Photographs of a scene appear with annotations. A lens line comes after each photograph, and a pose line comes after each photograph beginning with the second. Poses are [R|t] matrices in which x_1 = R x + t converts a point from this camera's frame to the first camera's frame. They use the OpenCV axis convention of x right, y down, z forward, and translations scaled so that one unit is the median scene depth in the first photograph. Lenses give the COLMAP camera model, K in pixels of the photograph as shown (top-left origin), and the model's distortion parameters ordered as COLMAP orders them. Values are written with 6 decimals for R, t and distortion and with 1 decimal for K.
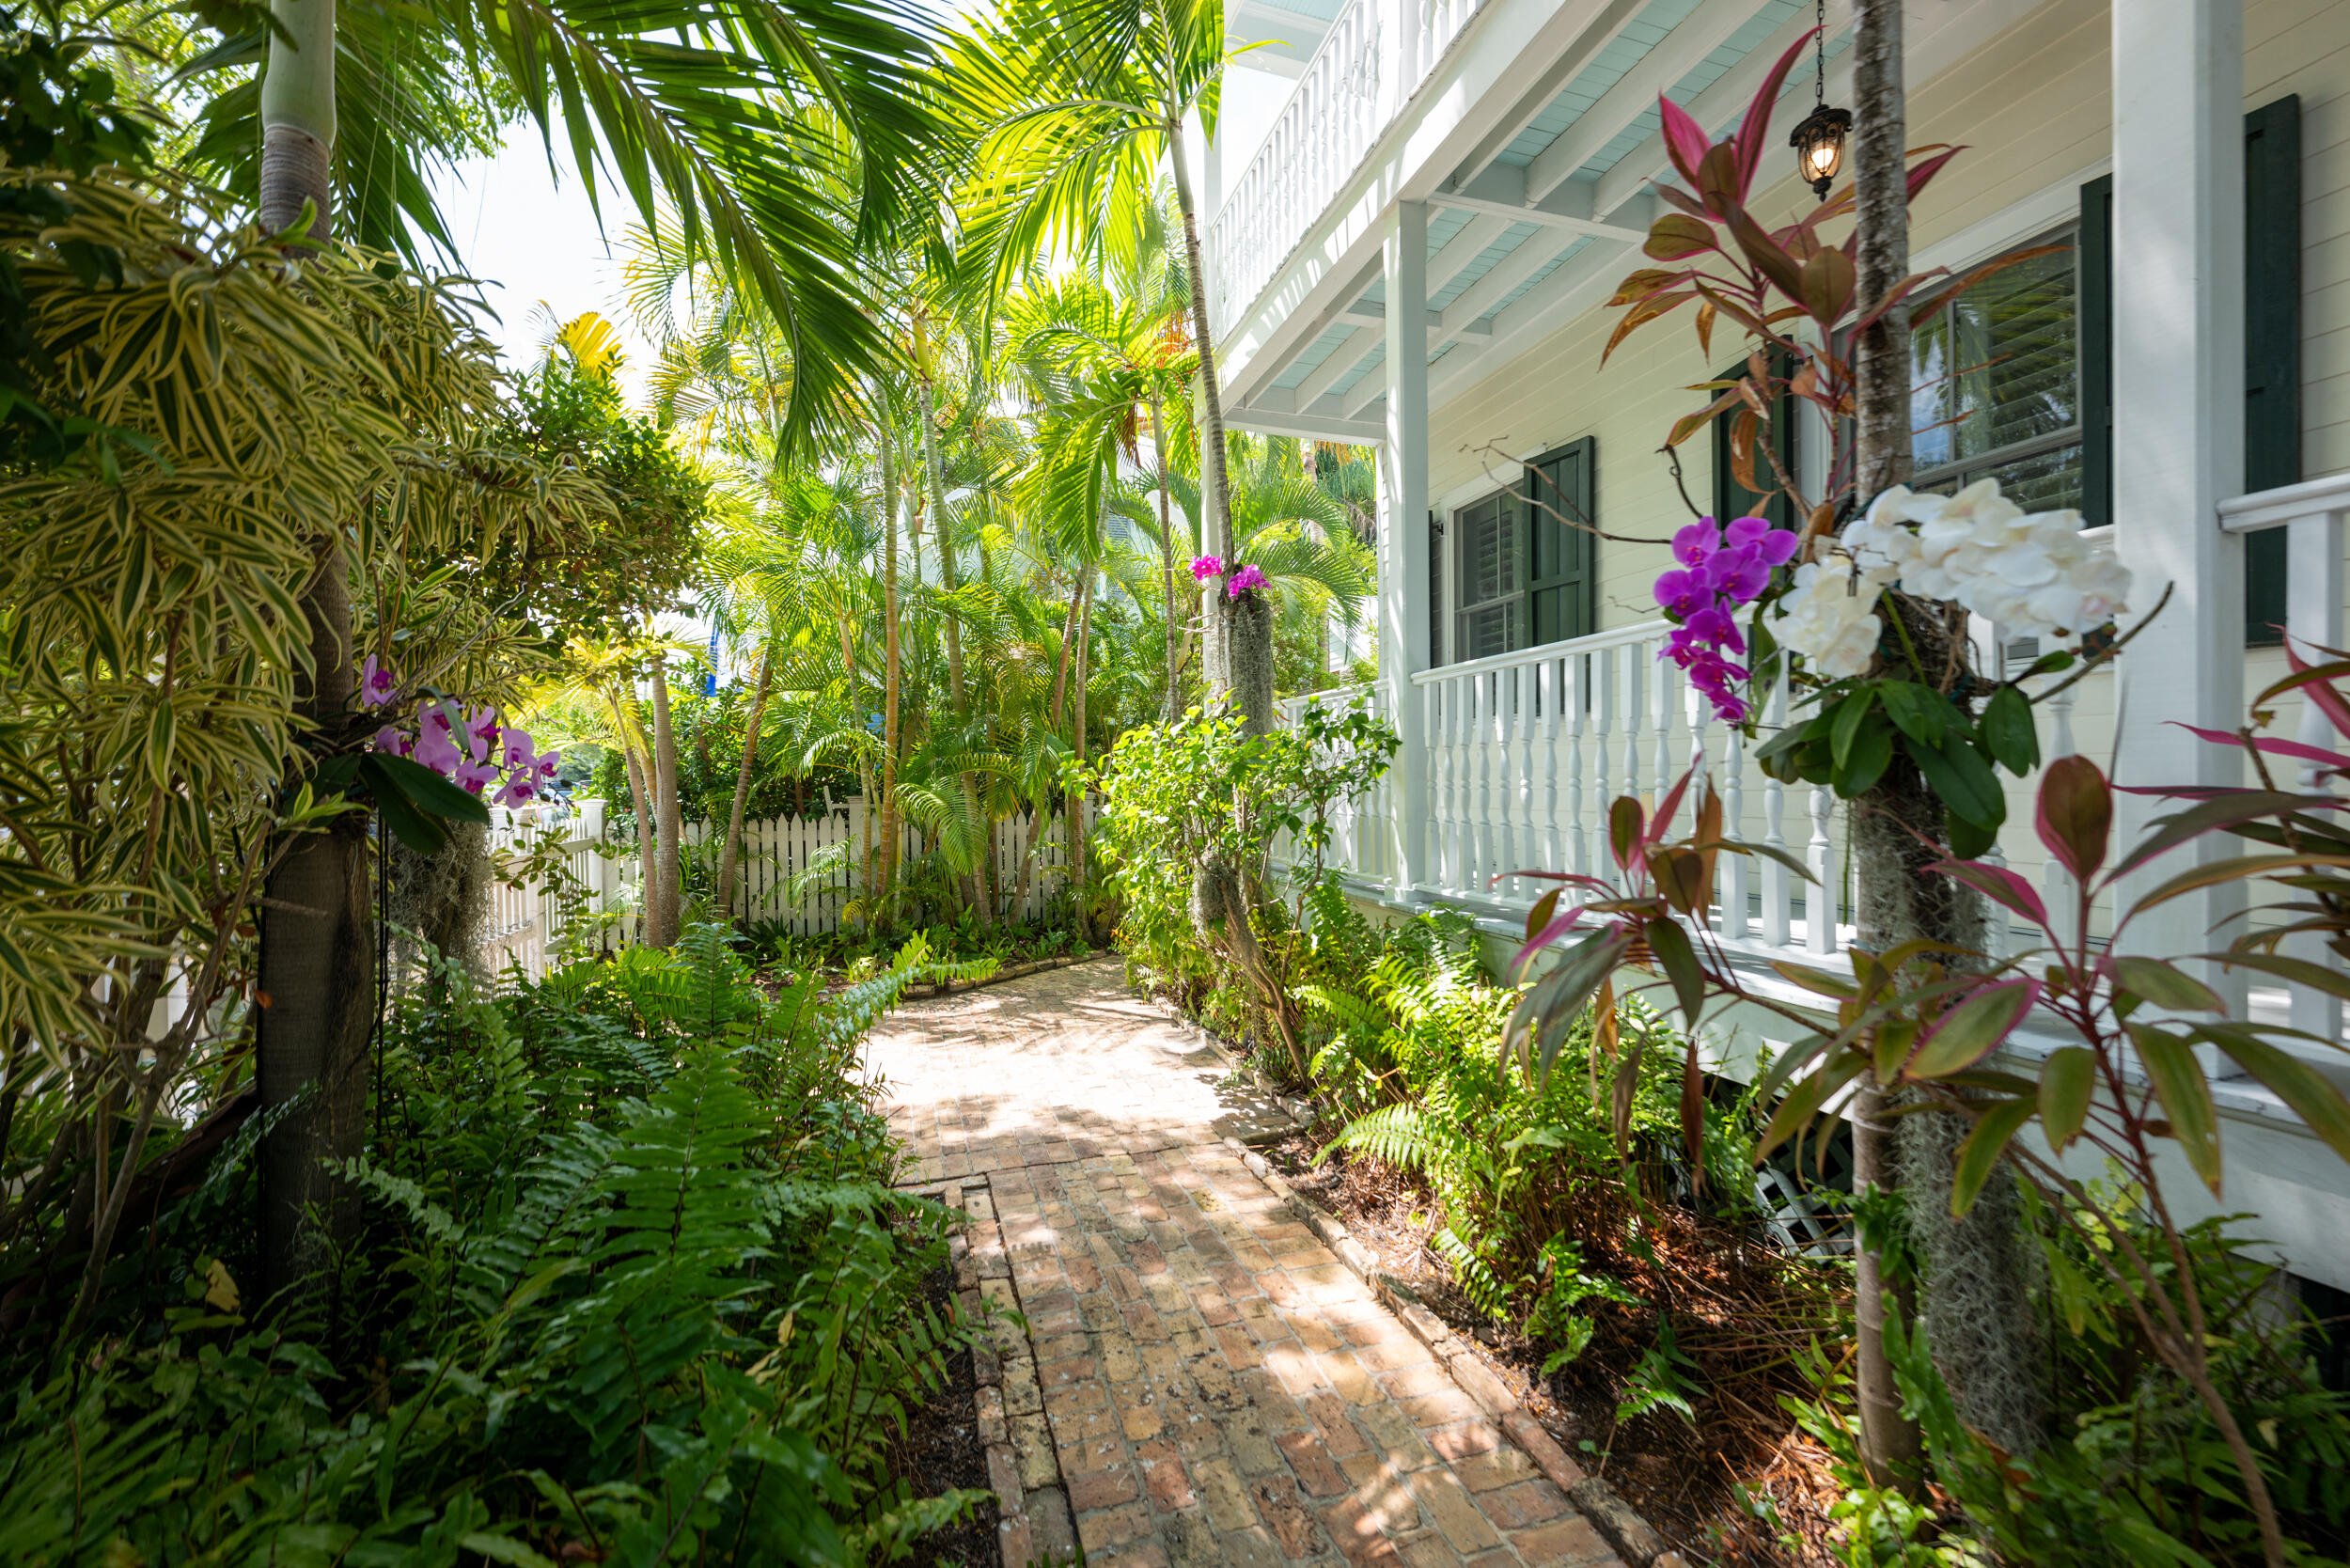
lens RADIAL K [[943.2, 0, 1158.8], [0, 943.2, 784.1], [0, 0, 1]] dist [-0.015223, -0.000136]
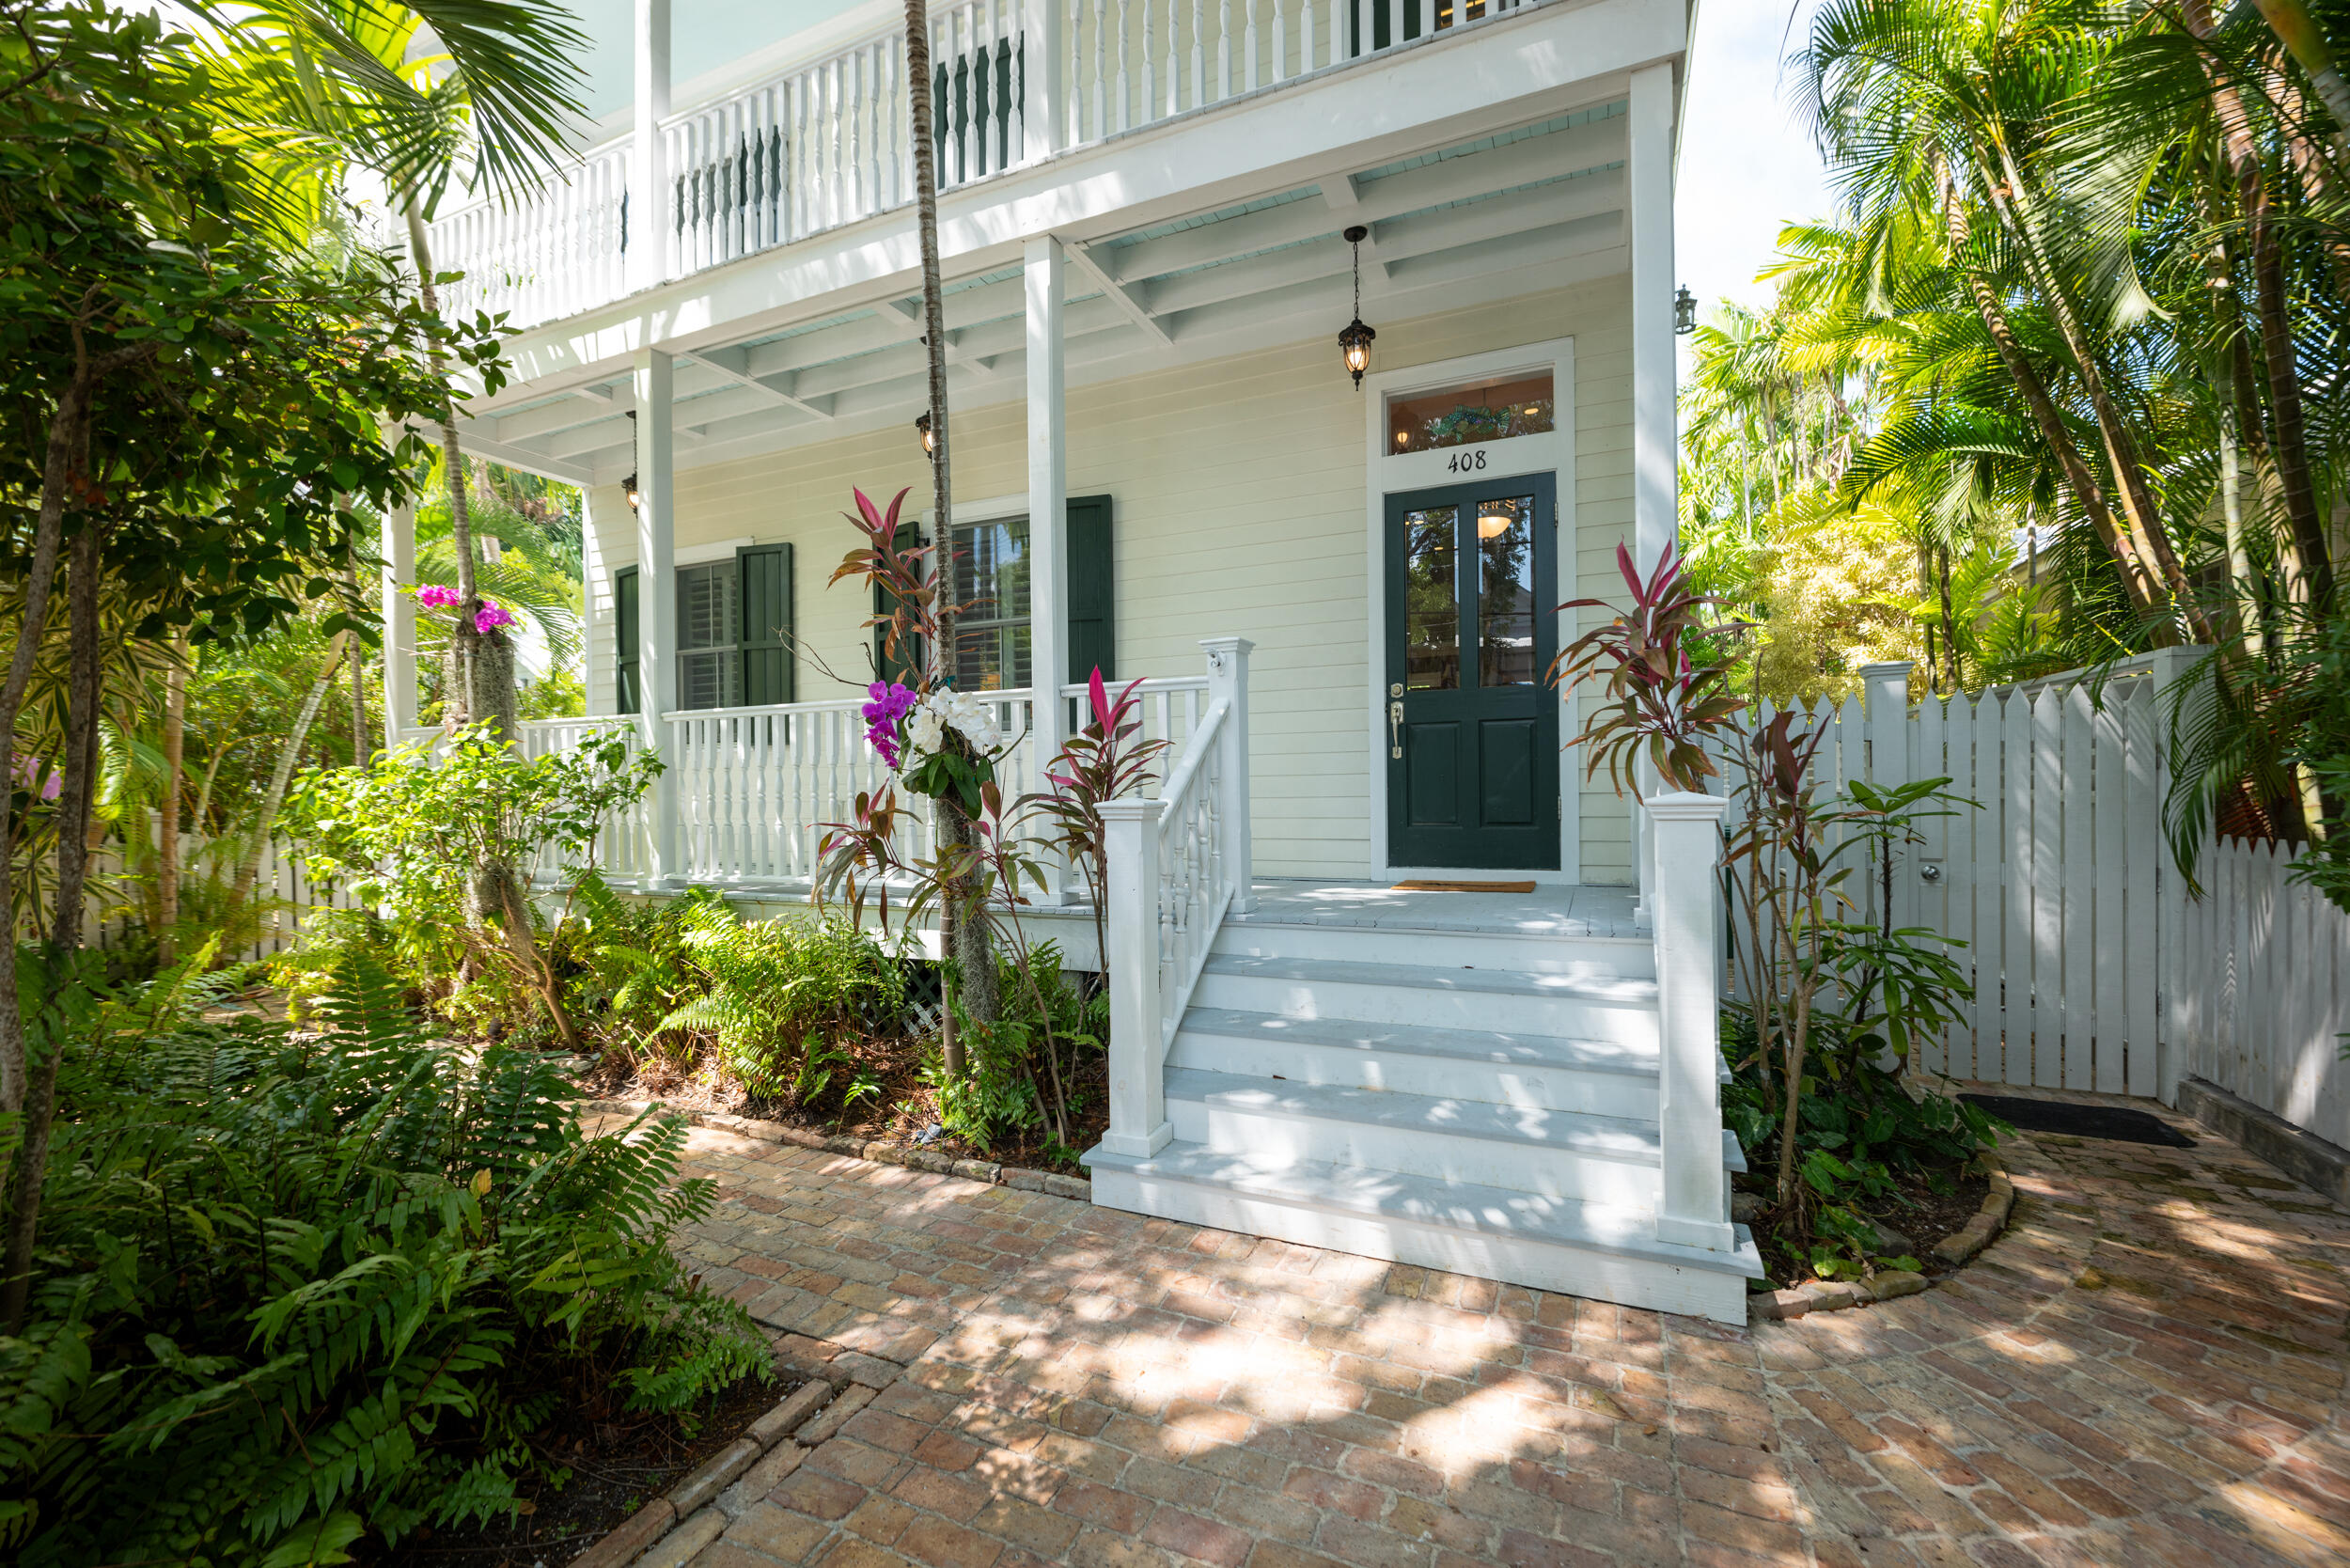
lens RADIAL K [[946.7, 0, 1187.8], [0, 946.7, 780.9], [0, 0, 1]] dist [0.027247, 0.000278]
pose [[0.648554, 0.001842, 0.761167, -0.467022], [0.012269, 0.999842, -0.012874, 0.005093], [-0.761070, 0.017688, 0.648429, -0.716764]]
